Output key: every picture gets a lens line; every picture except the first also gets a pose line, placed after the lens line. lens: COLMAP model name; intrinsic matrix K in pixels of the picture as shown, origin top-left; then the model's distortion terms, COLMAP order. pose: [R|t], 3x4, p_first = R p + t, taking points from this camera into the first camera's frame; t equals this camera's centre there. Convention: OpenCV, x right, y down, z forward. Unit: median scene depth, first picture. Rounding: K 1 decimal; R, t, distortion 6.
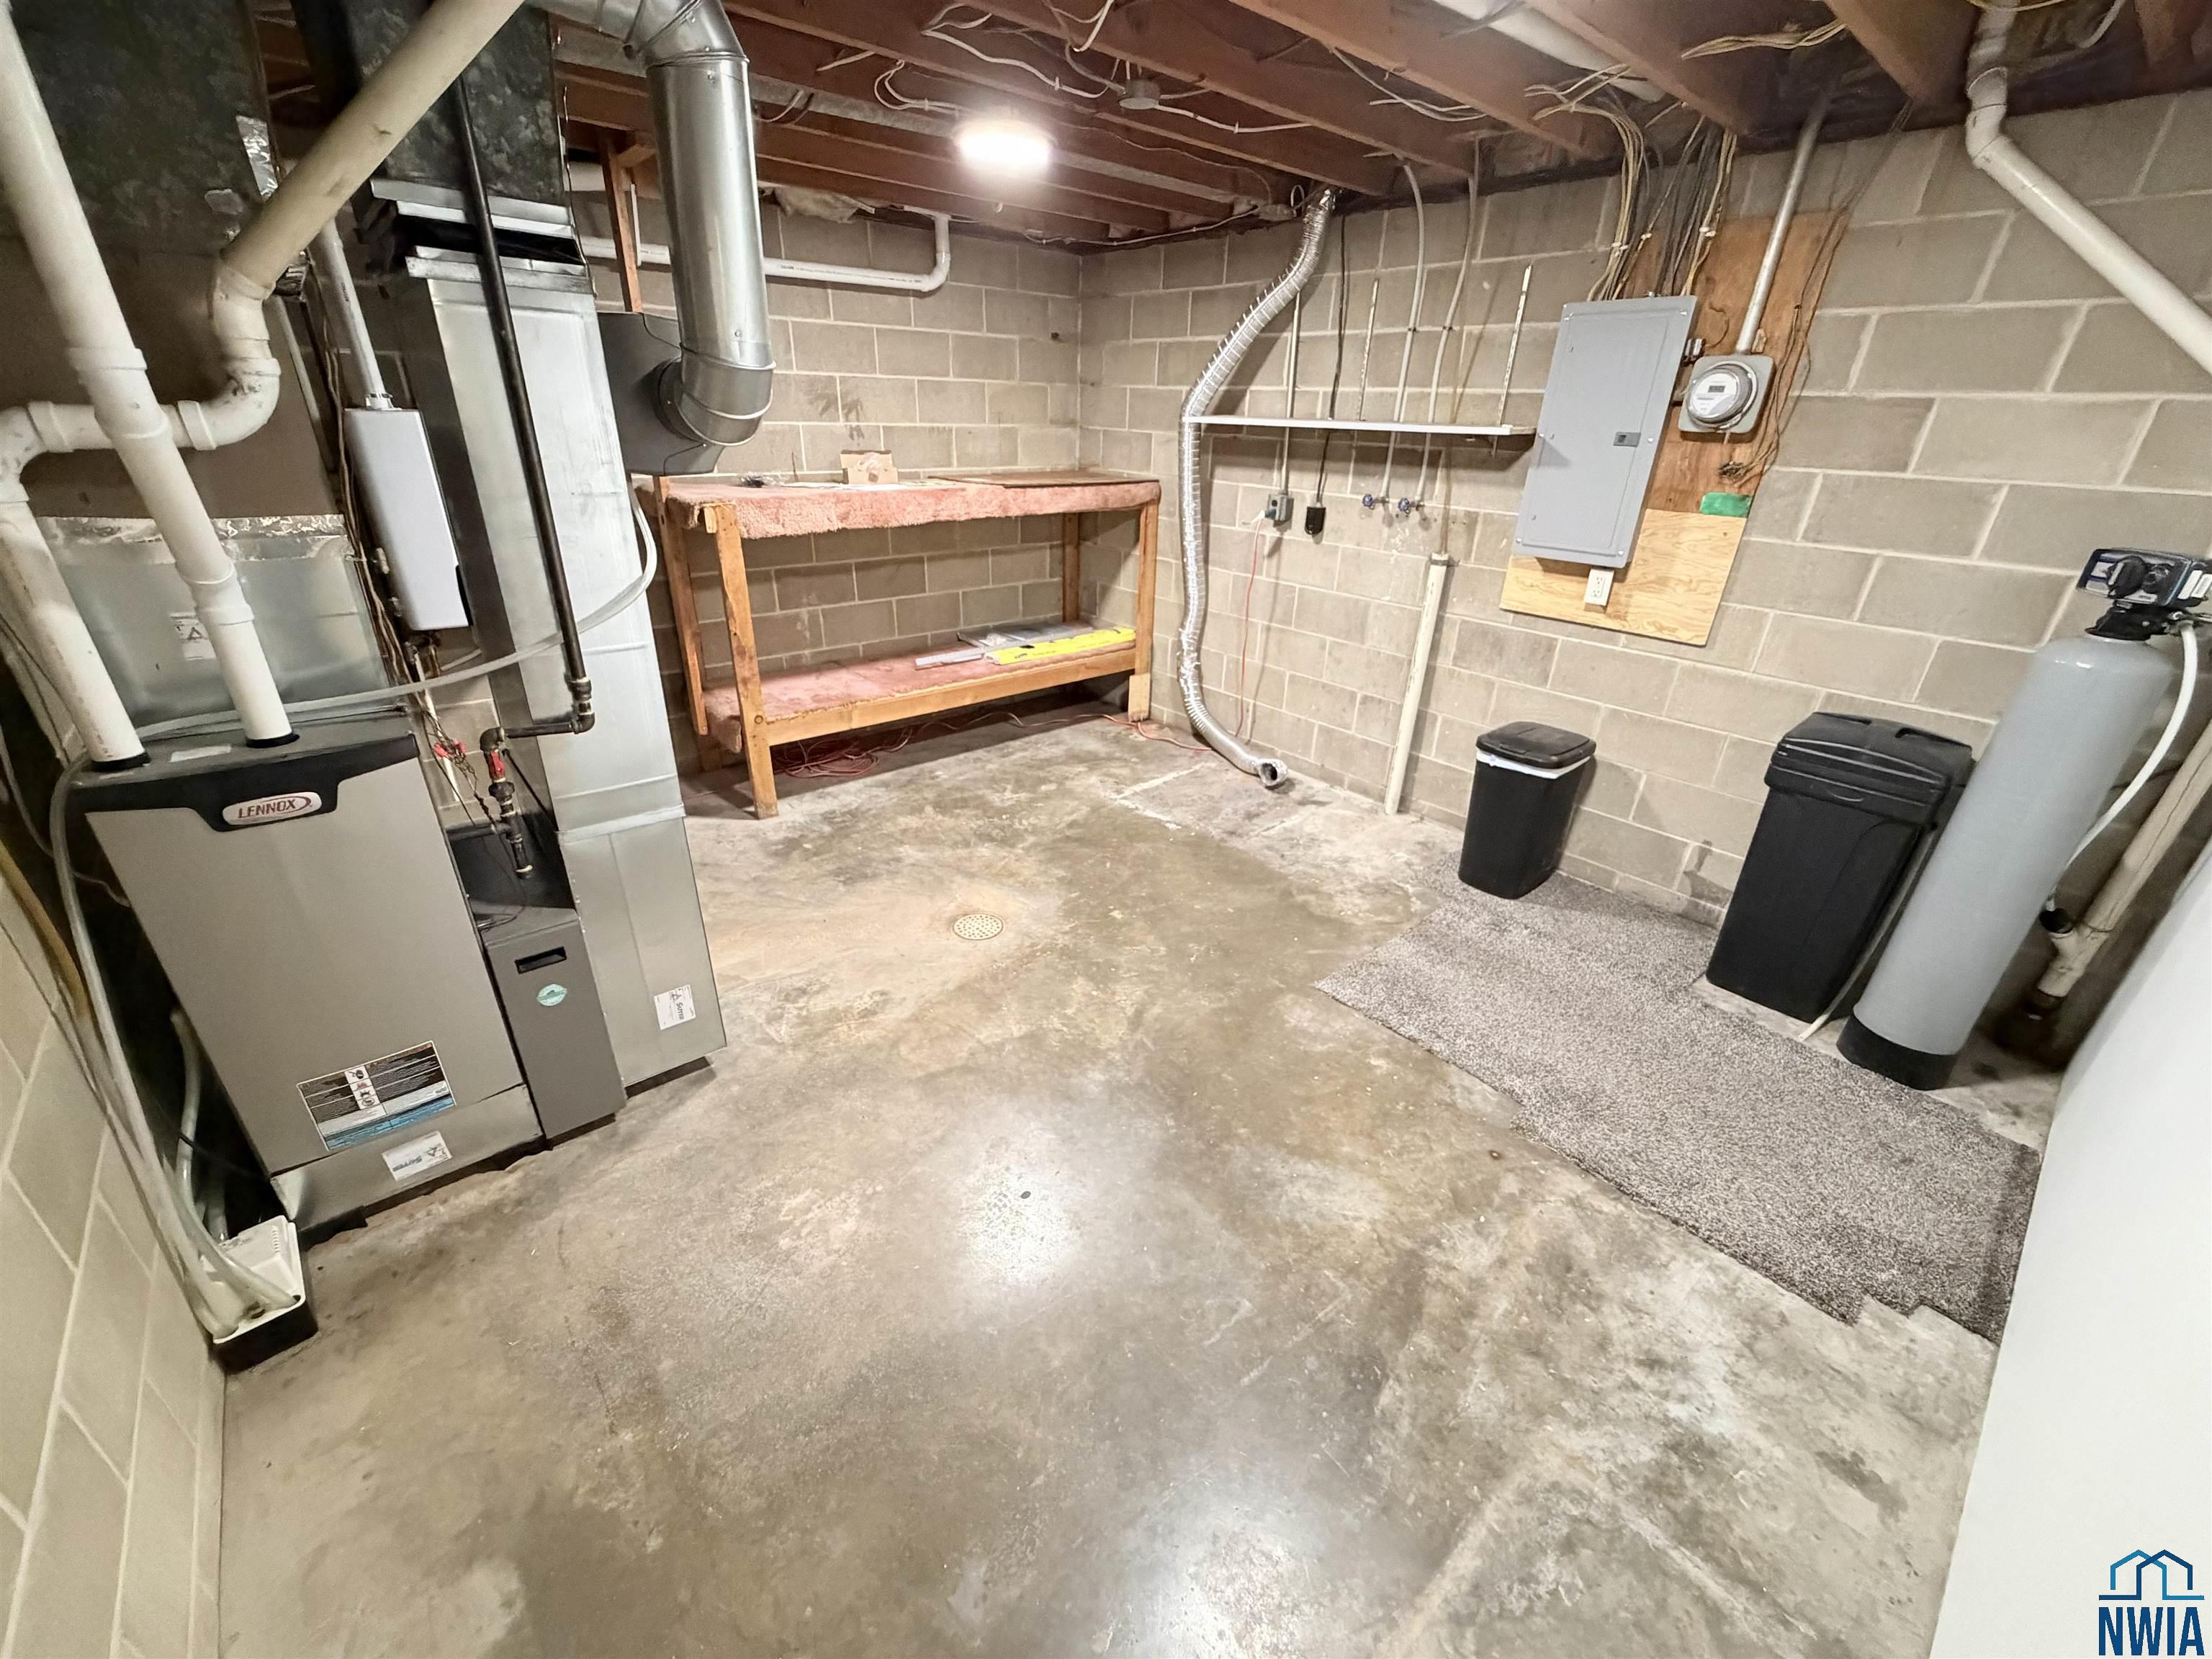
lens RADIAL K [[882.8, 0, 1096.4], [0, 882.8, 827.5], [0, 0, 1]] dist [0.000156, -0.000175]
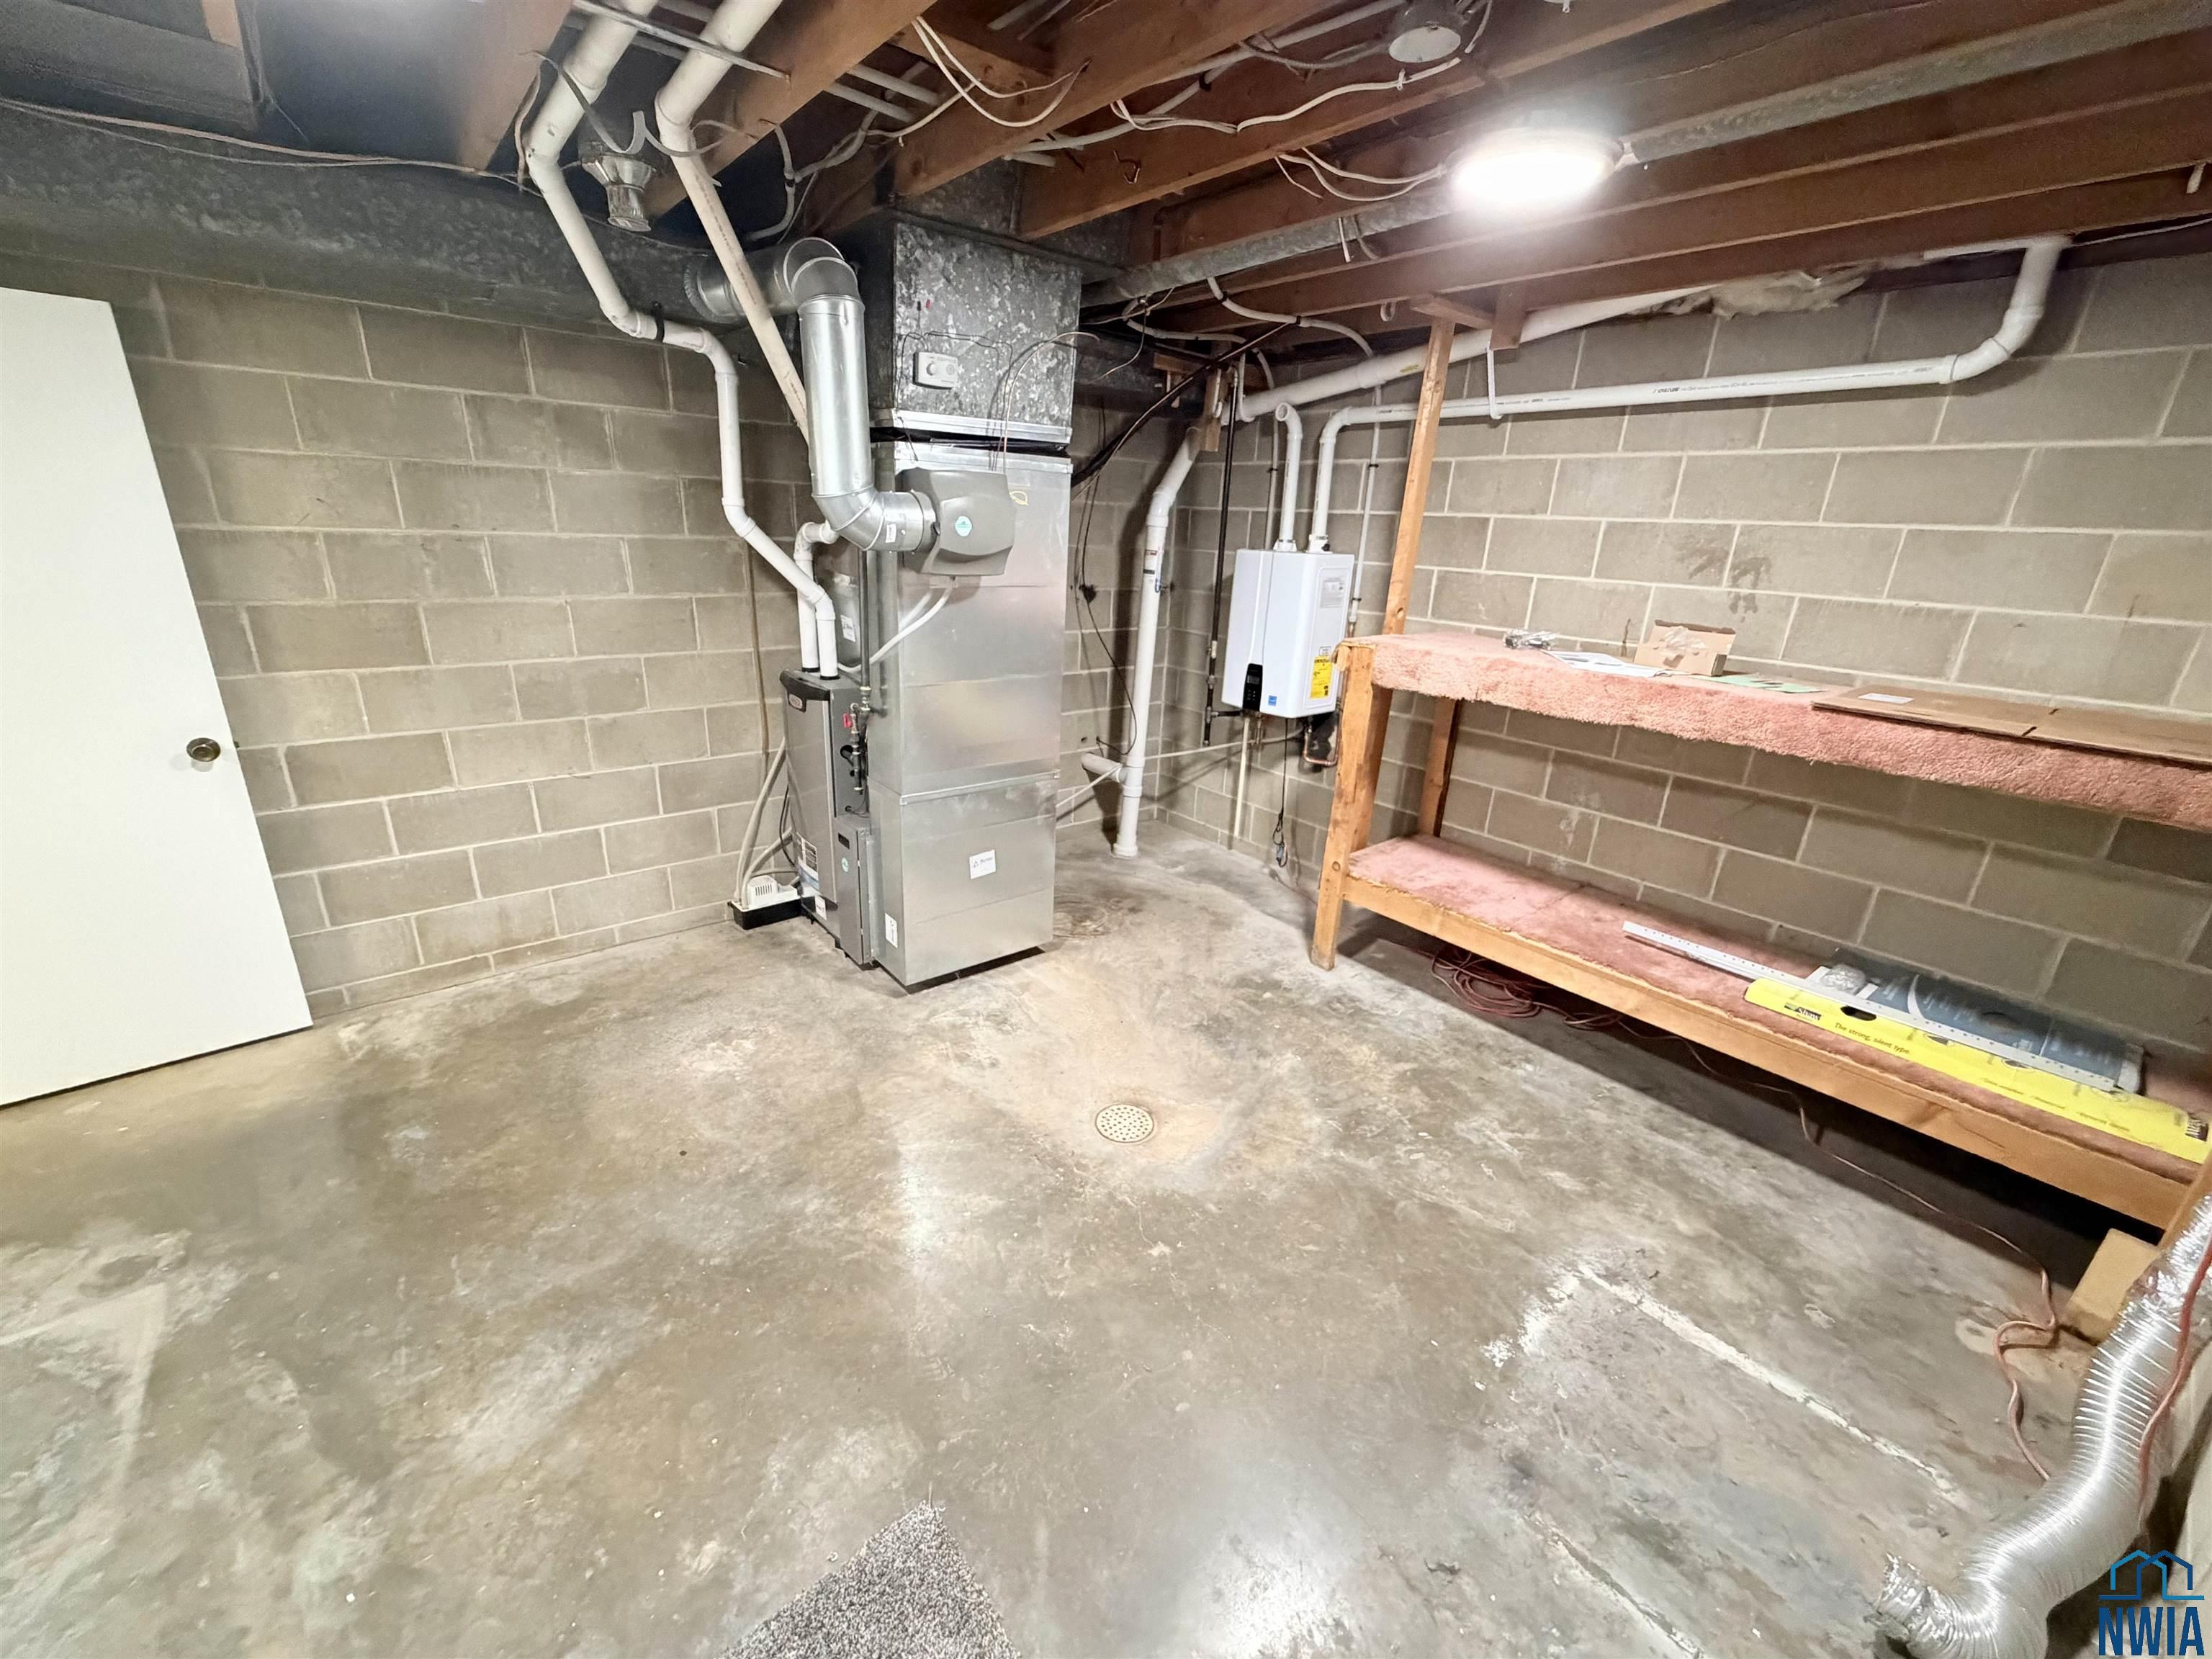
lens RADIAL K [[882.8, 0, 1101.7], [0, 882.8, 827.6], [0, 0, 1]] dist [0.000156, -0.000175]
pose [[-0.020654, 0.300777, -0.953471, 0.459827], [-0.469395, 0.839115, 0.274871, -0.271595], [0.882747, 0.453231, 0.123852, 0.589453]]
